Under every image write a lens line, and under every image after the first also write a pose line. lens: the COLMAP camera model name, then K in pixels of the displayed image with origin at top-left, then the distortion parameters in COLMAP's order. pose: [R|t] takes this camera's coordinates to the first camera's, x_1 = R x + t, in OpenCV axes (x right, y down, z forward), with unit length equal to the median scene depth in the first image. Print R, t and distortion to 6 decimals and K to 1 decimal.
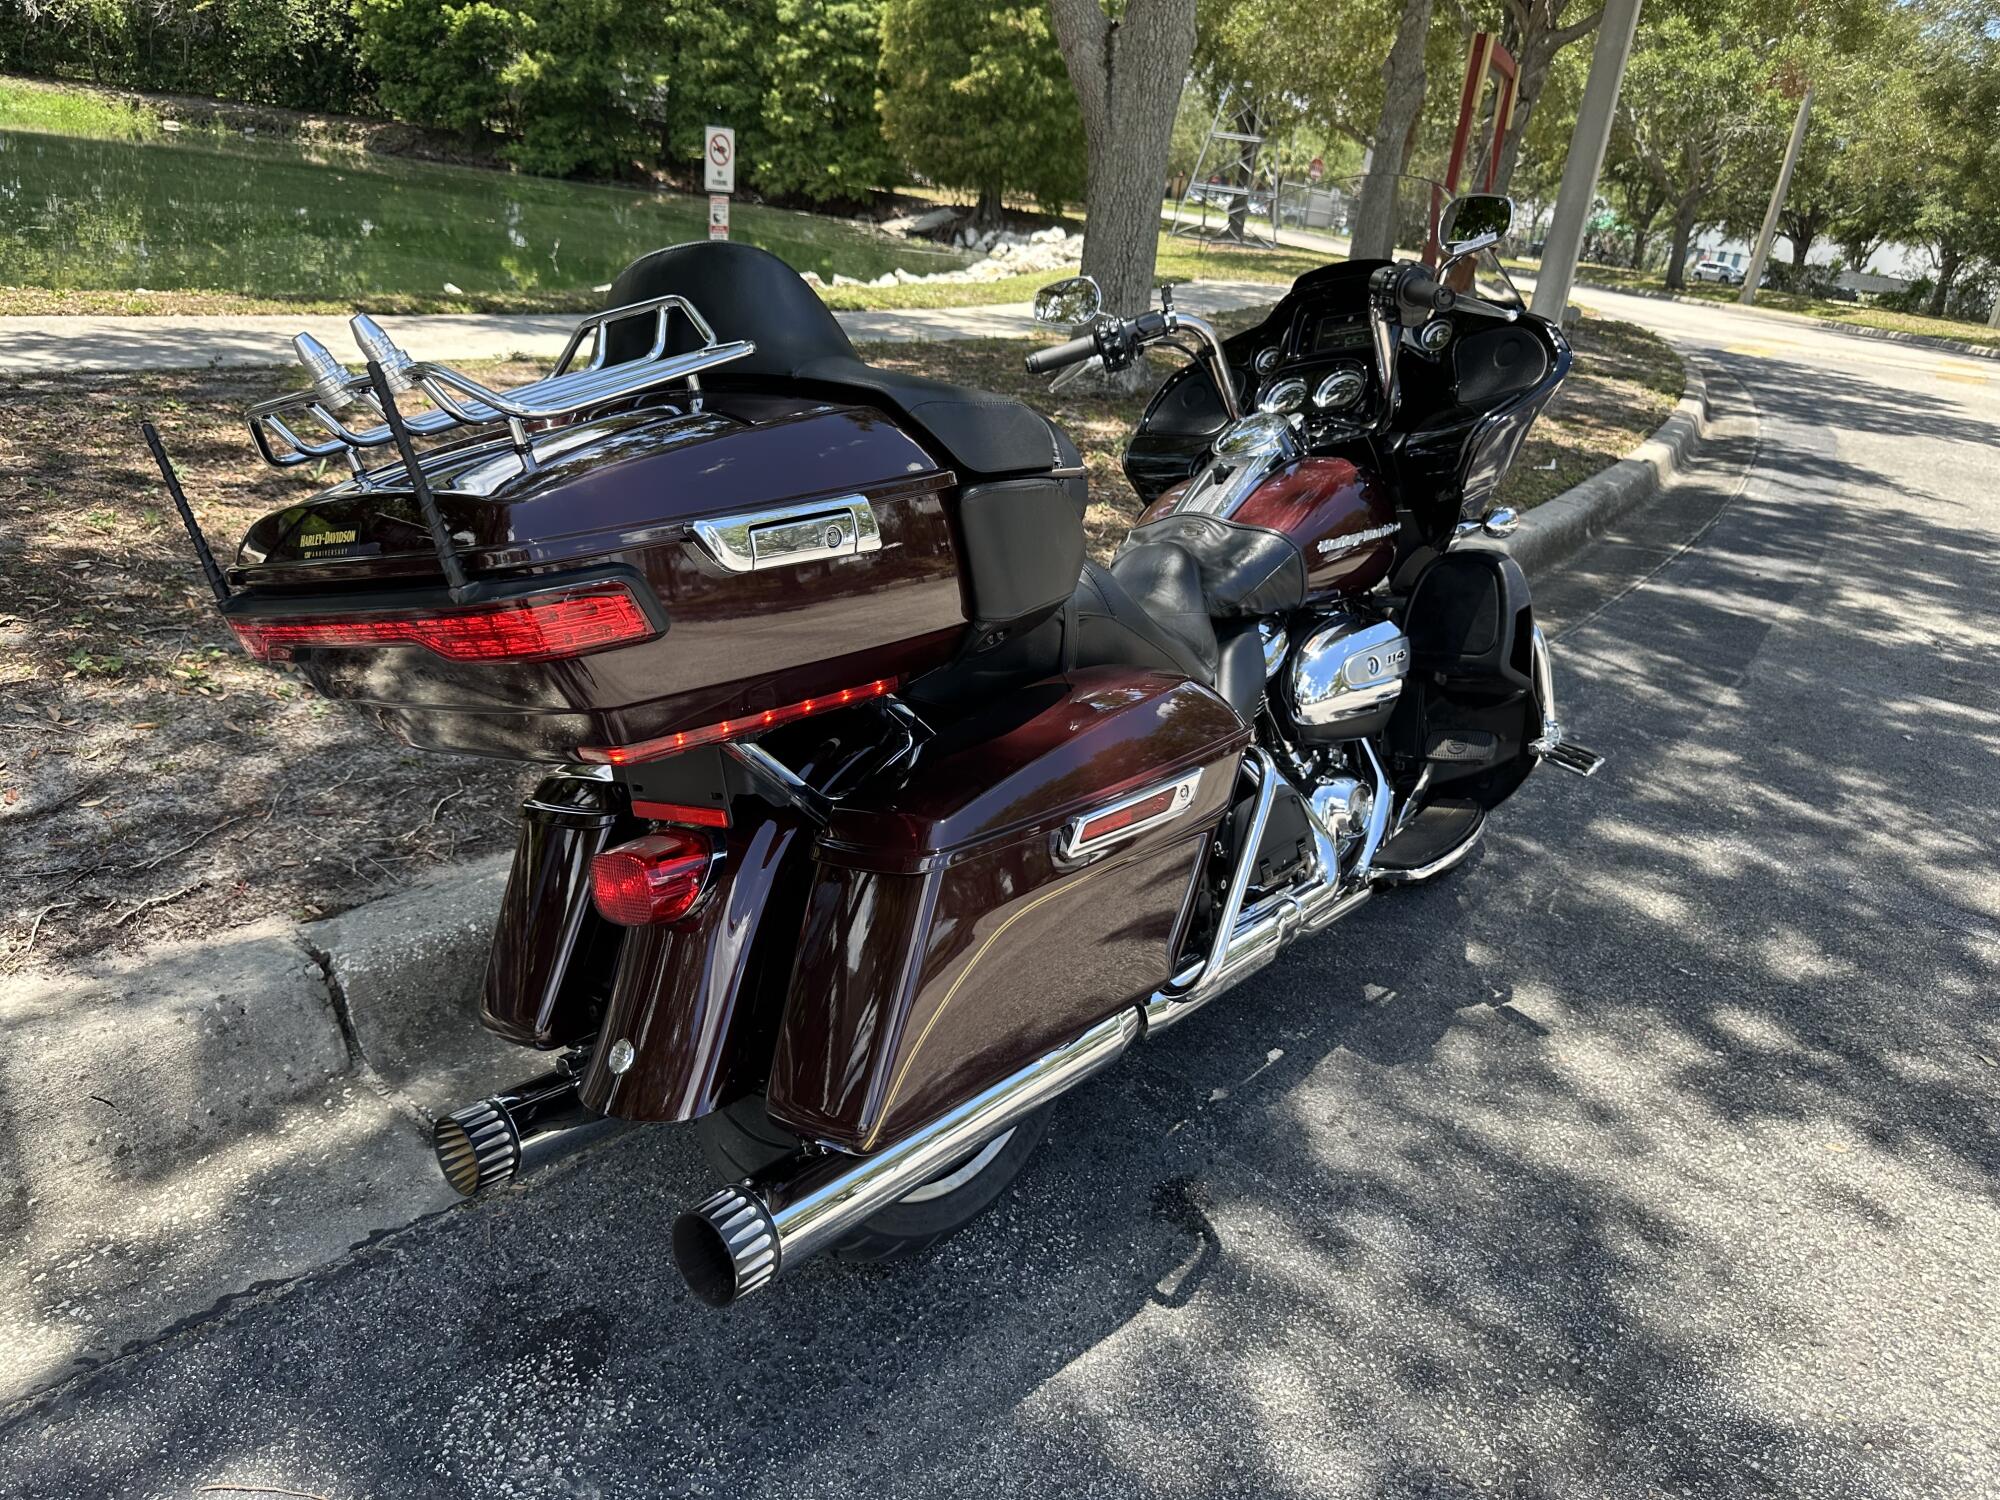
lens RADIAL K [[1428.6, 0, 1014.8], [0, 1428.6, 767.5], [0, 0, 1]] dist [0.048597, -0.064234]
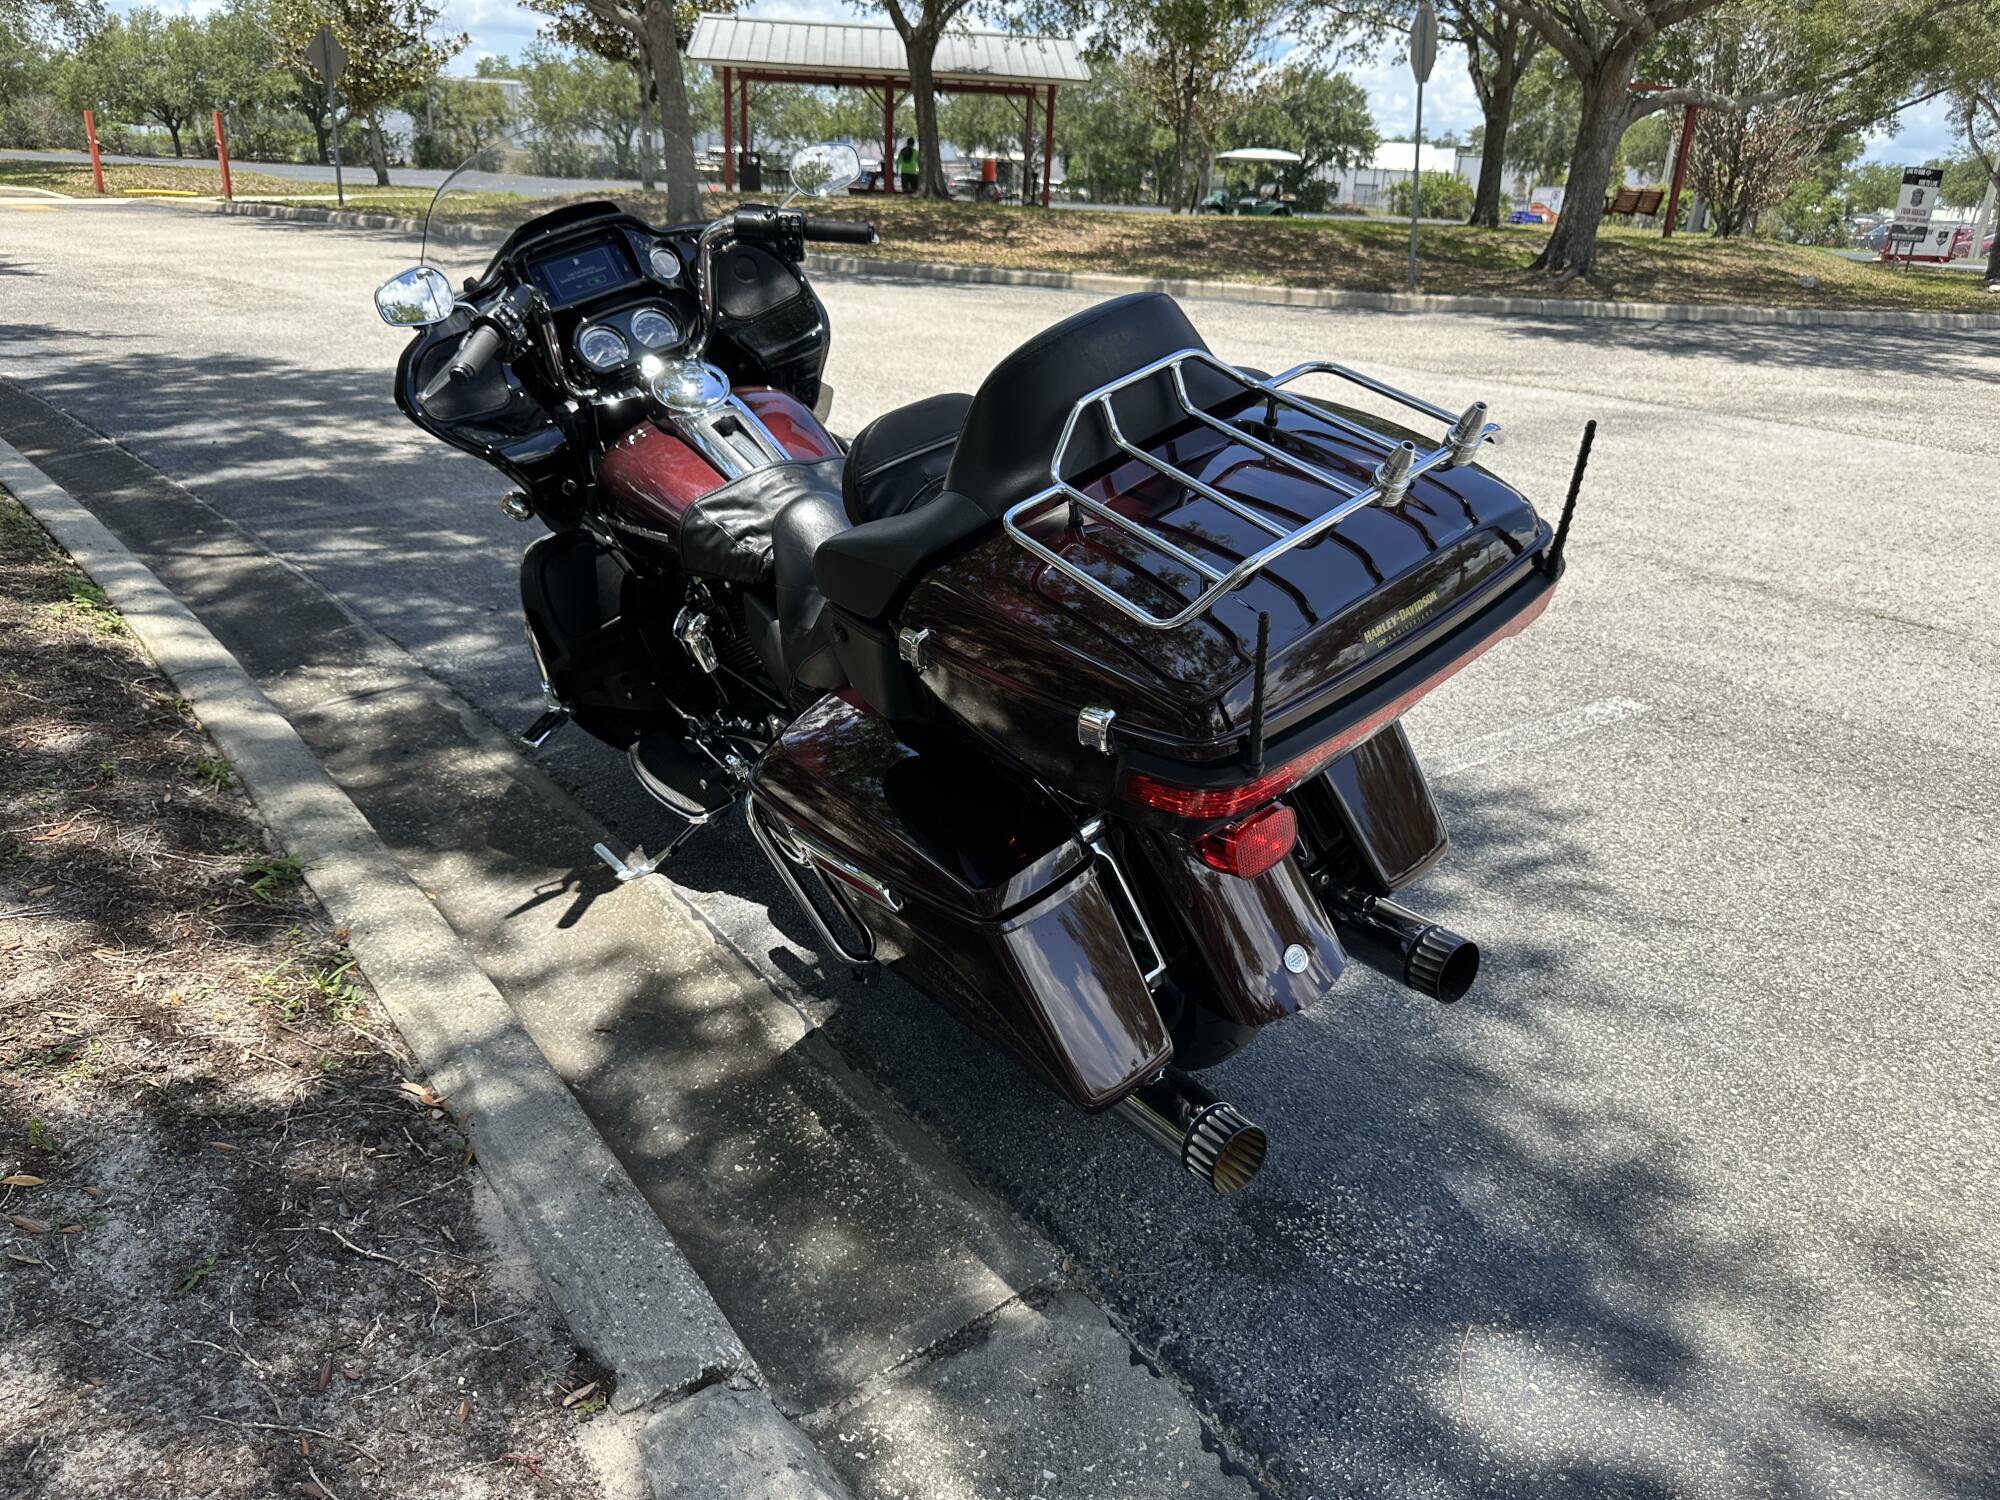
lens RADIAL K [[1418.5, 0, 1000.0], [0, 1418.5, 750.0], [0, 0, 1]] dist [0.038946, -0.062374]
pose [[0.220783, -0.471046, 0.854032, -0.896580], [0.360308, 0.853090, 0.377380, -0.349649], [-0.906330, 0.224395, 0.358069, 0.529657]]
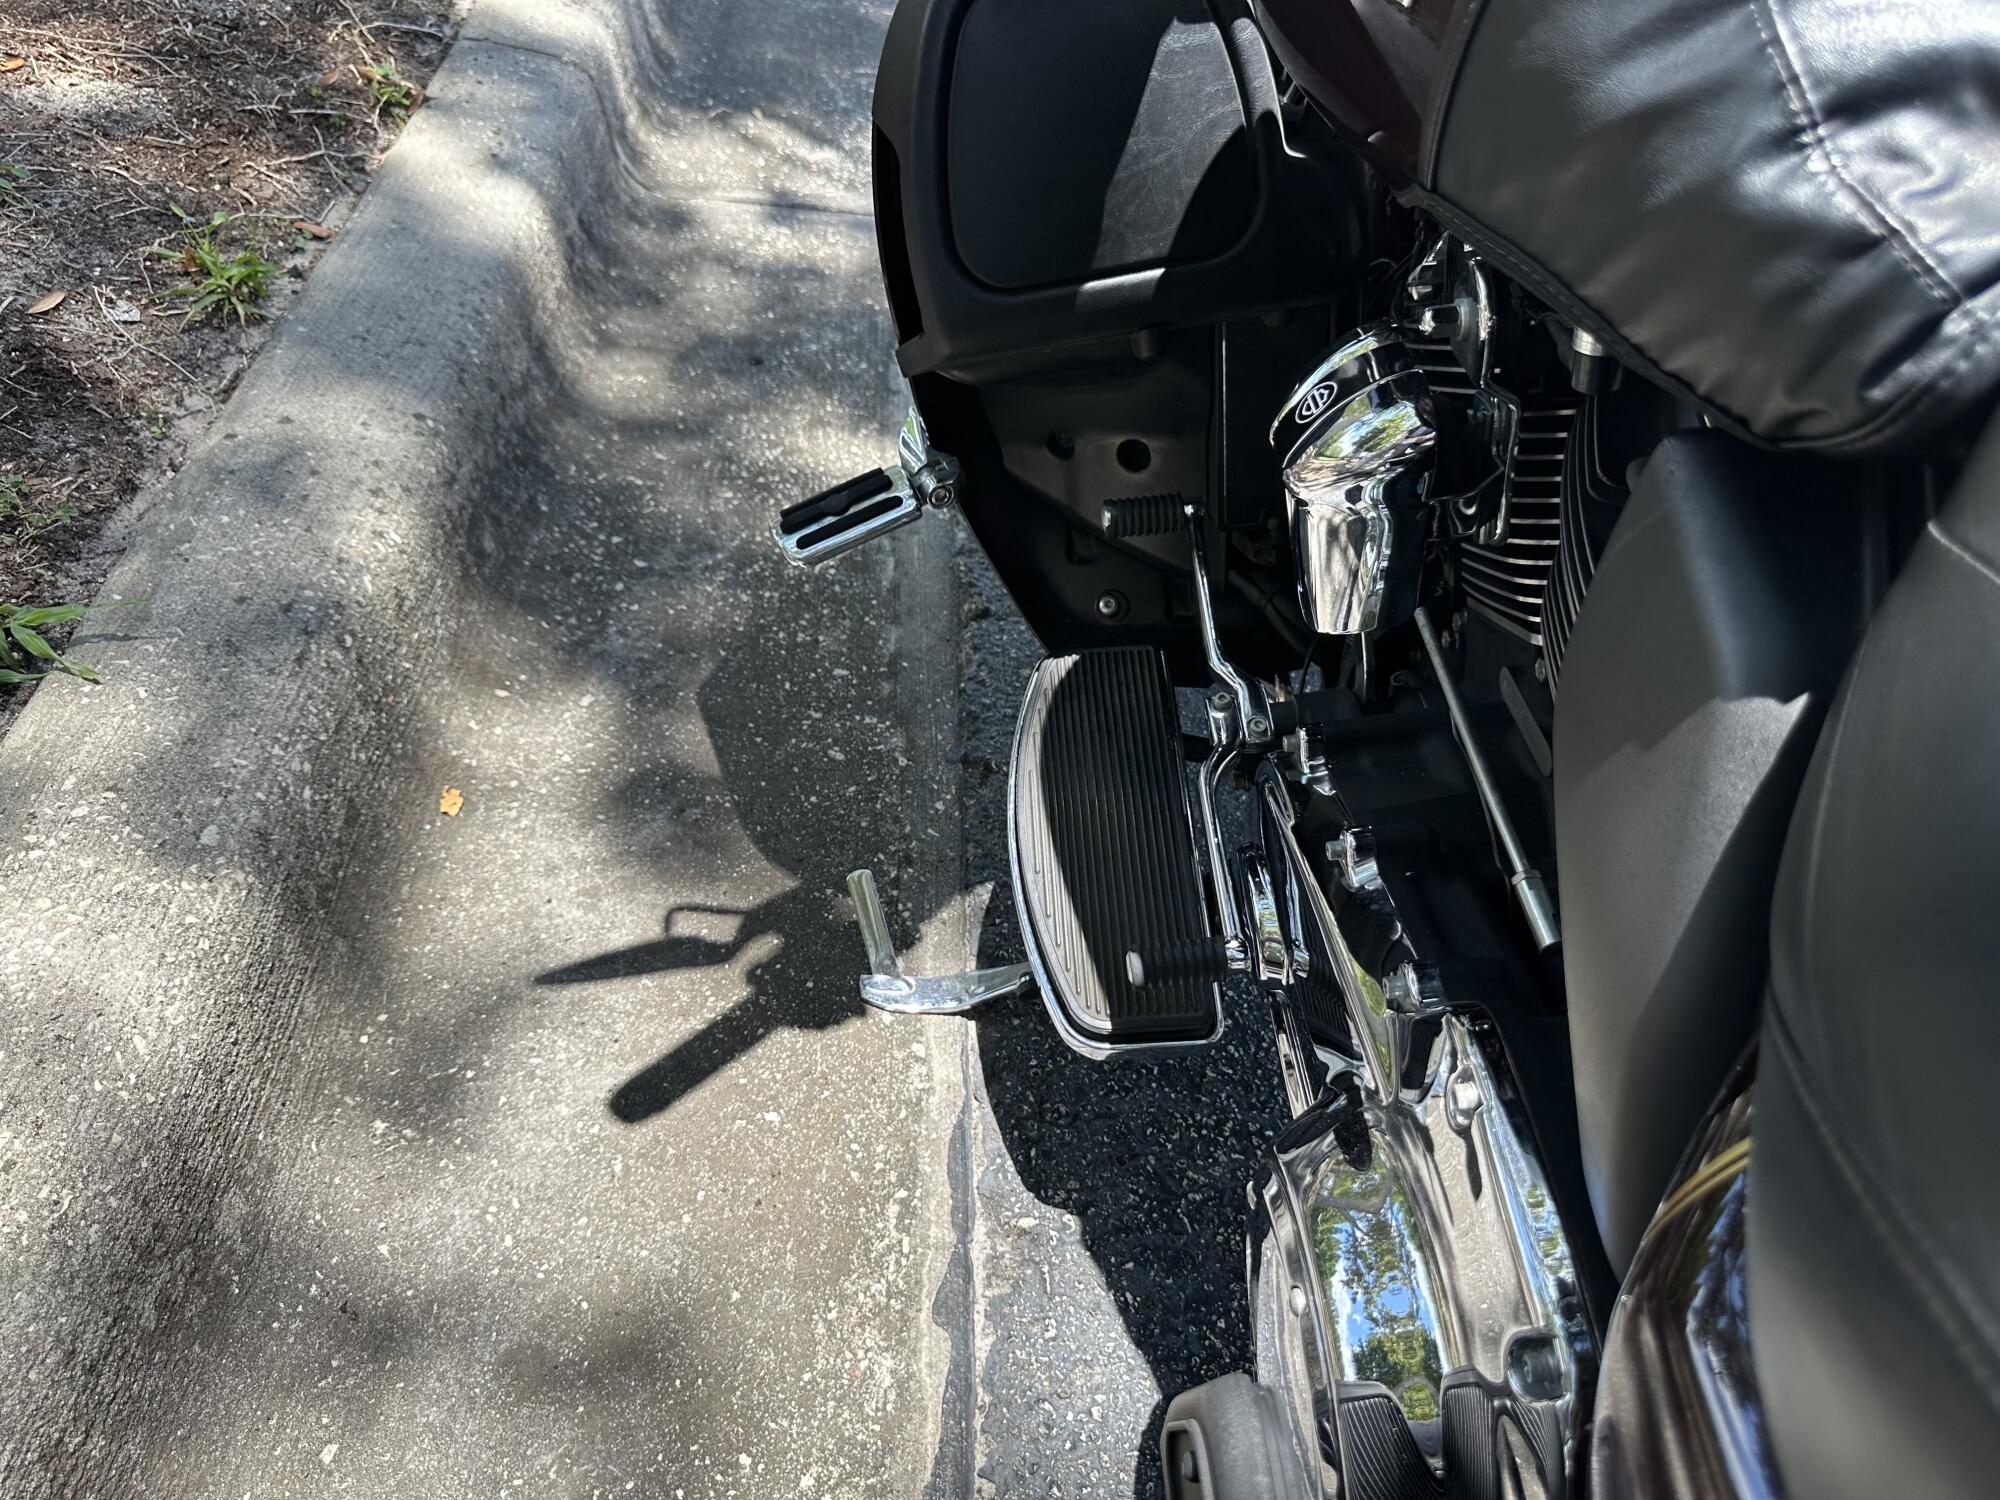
lens RADIAL K [[1413.9, 0, 1000.0], [0, 1413.9, 750.0], [0, 0, 1]] dist [-0.003516, -0.003591]
pose [[0.743016, -0.436031, 0.507744, -0.099658], [0.152952, 0.849200, 0.505436, -0.178873], [-0.651562, -0.297886, 0.697661, 1.004306]]
